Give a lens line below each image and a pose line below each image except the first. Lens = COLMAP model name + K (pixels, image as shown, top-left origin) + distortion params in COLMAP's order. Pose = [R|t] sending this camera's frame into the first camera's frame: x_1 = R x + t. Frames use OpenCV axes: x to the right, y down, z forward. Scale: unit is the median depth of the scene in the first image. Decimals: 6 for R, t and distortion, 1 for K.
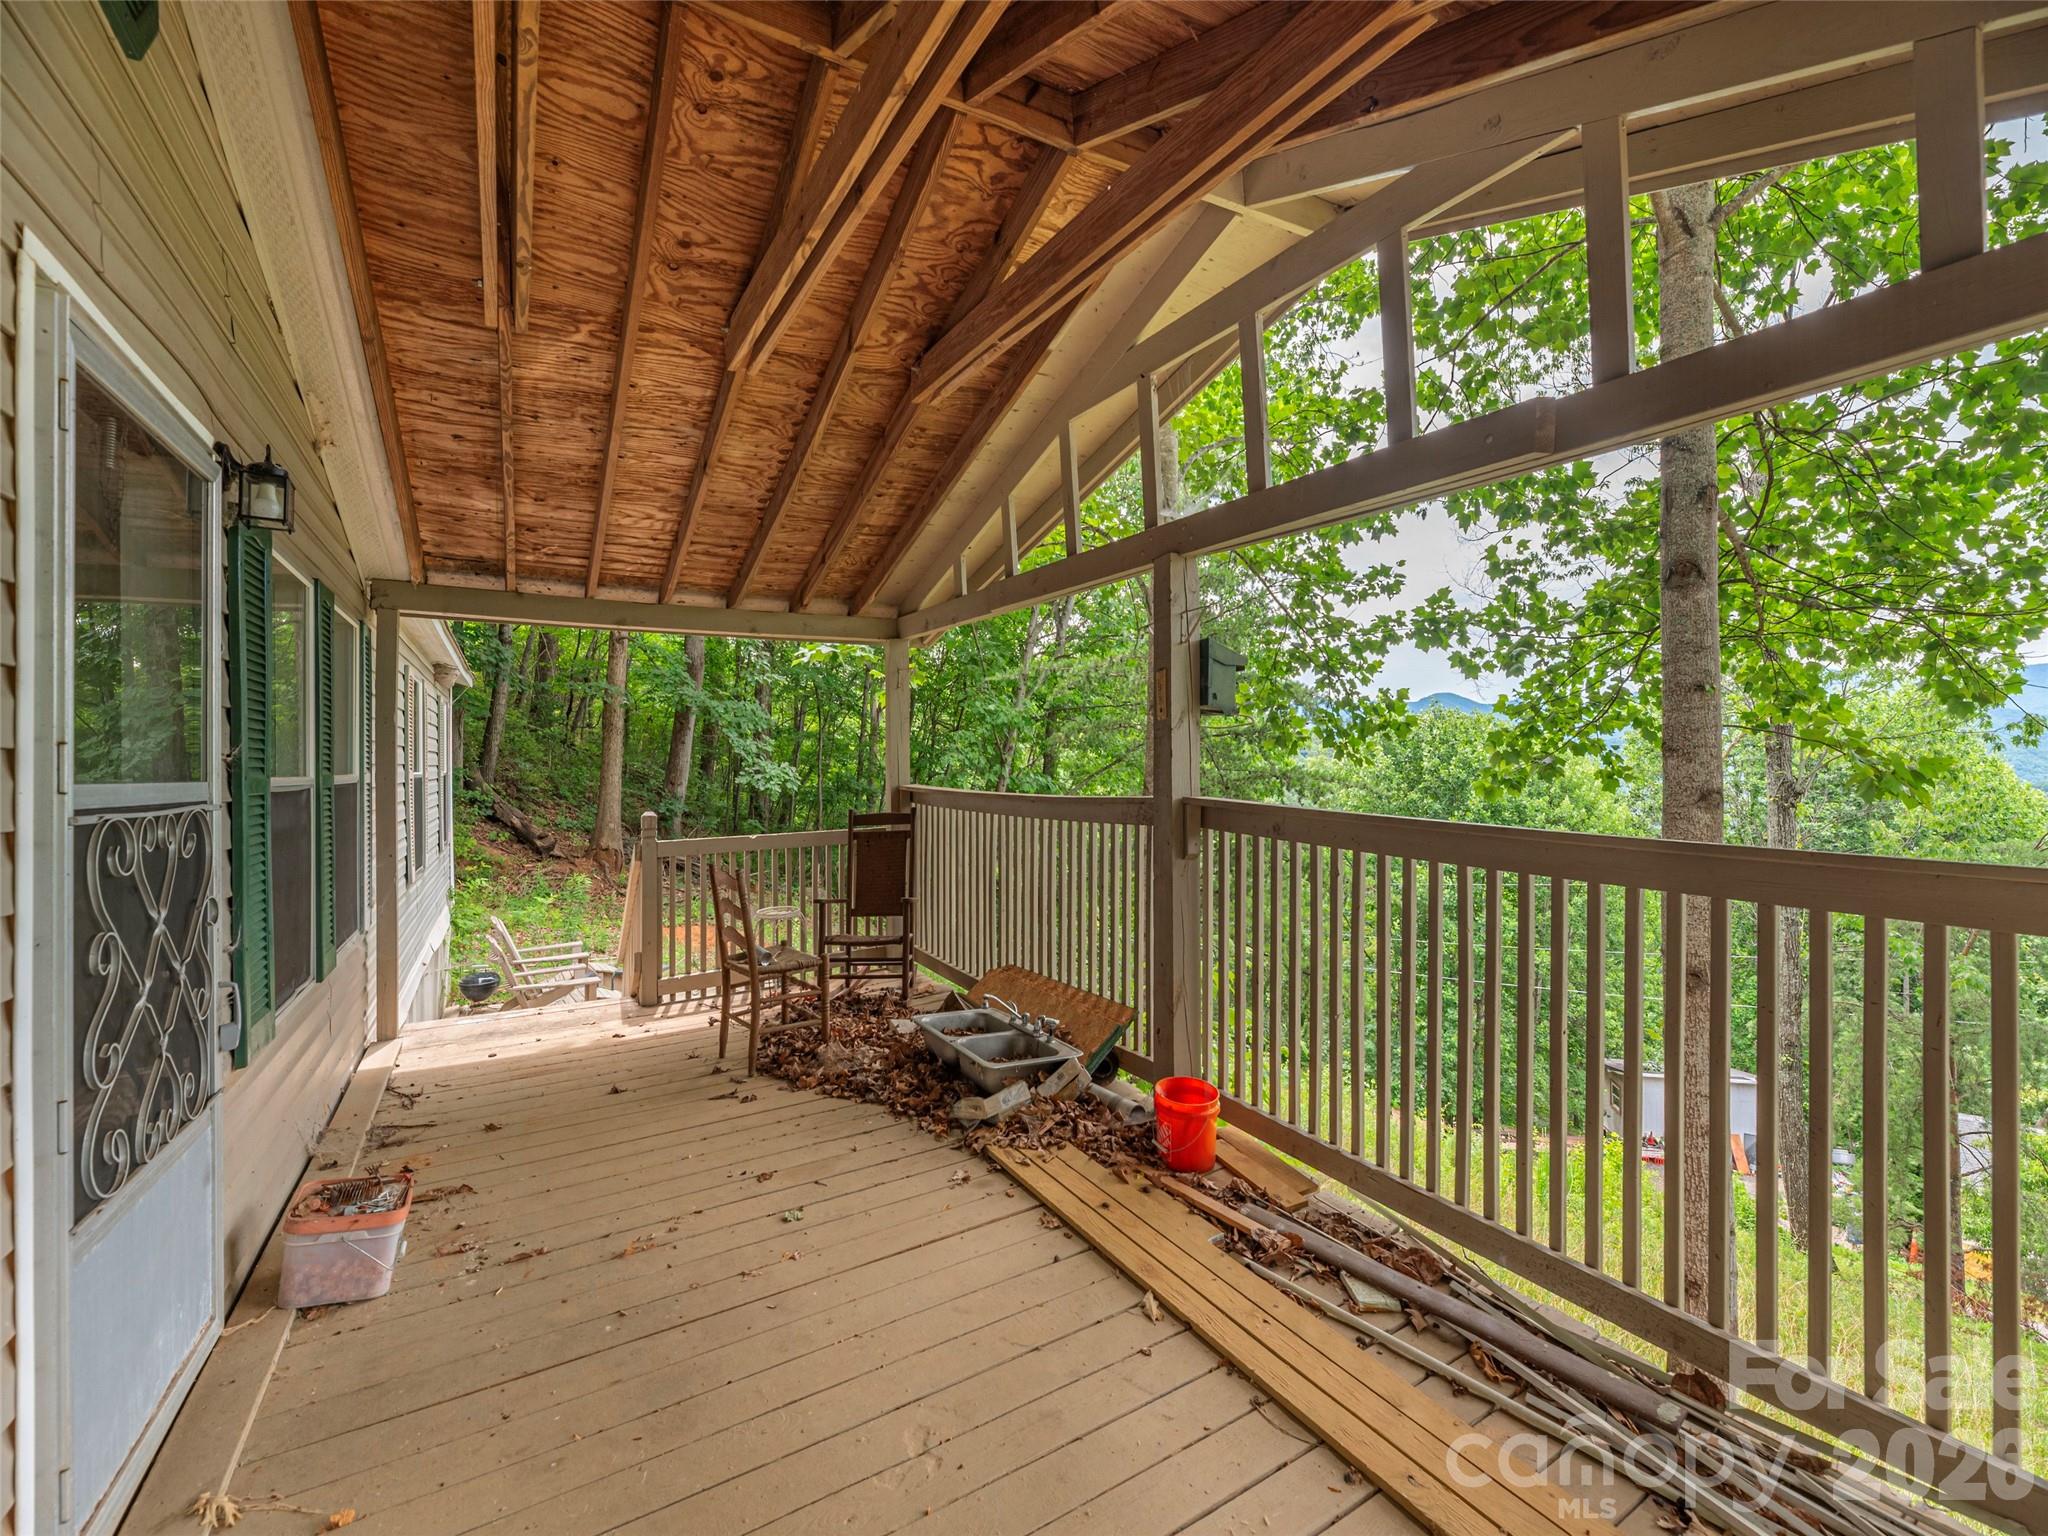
lens RADIAL K [[823.9, 0, 1023.1], [0, 823.9, 762.2], [0, 0, 1]] dist [-0.002694, 0.000856]
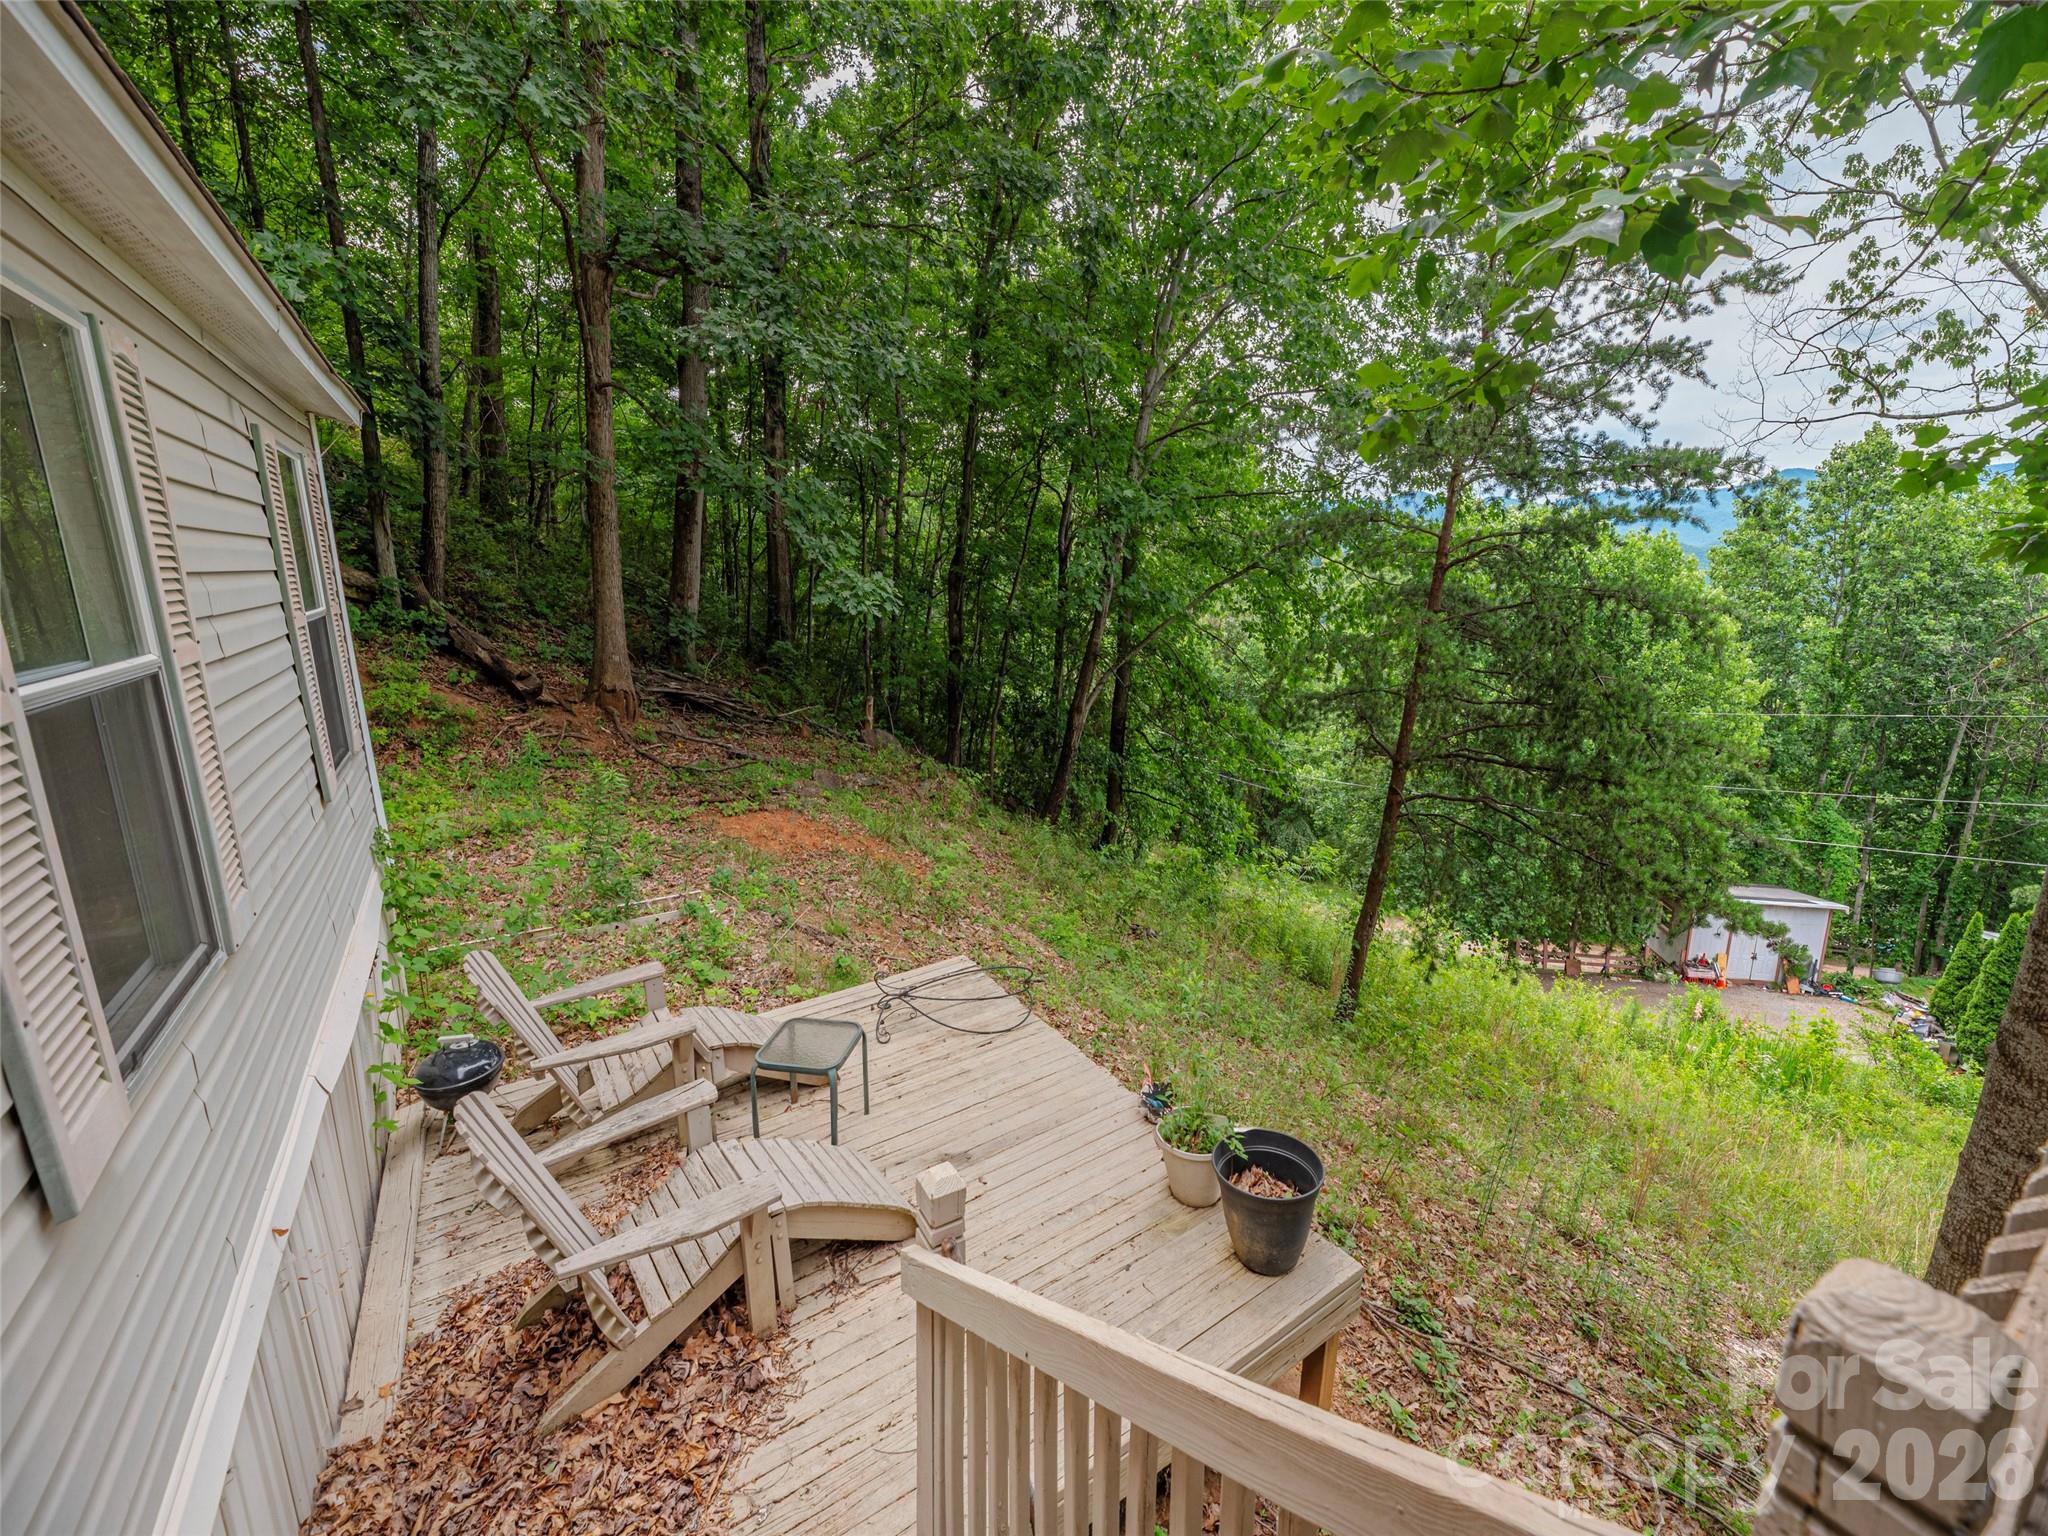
lens RADIAL K [[823.9, 0, 1023.0], [0, 823.9, 739.9], [0, 0, 1]] dist [-0.002694, 0.000856]
pose [[0.999596, -0.004343, 0.028090, -0.152714], [-0.001638, 0.977815, 0.209462, -0.005756], [-0.028376, -0.209423, 0.977413, 0.247939]]
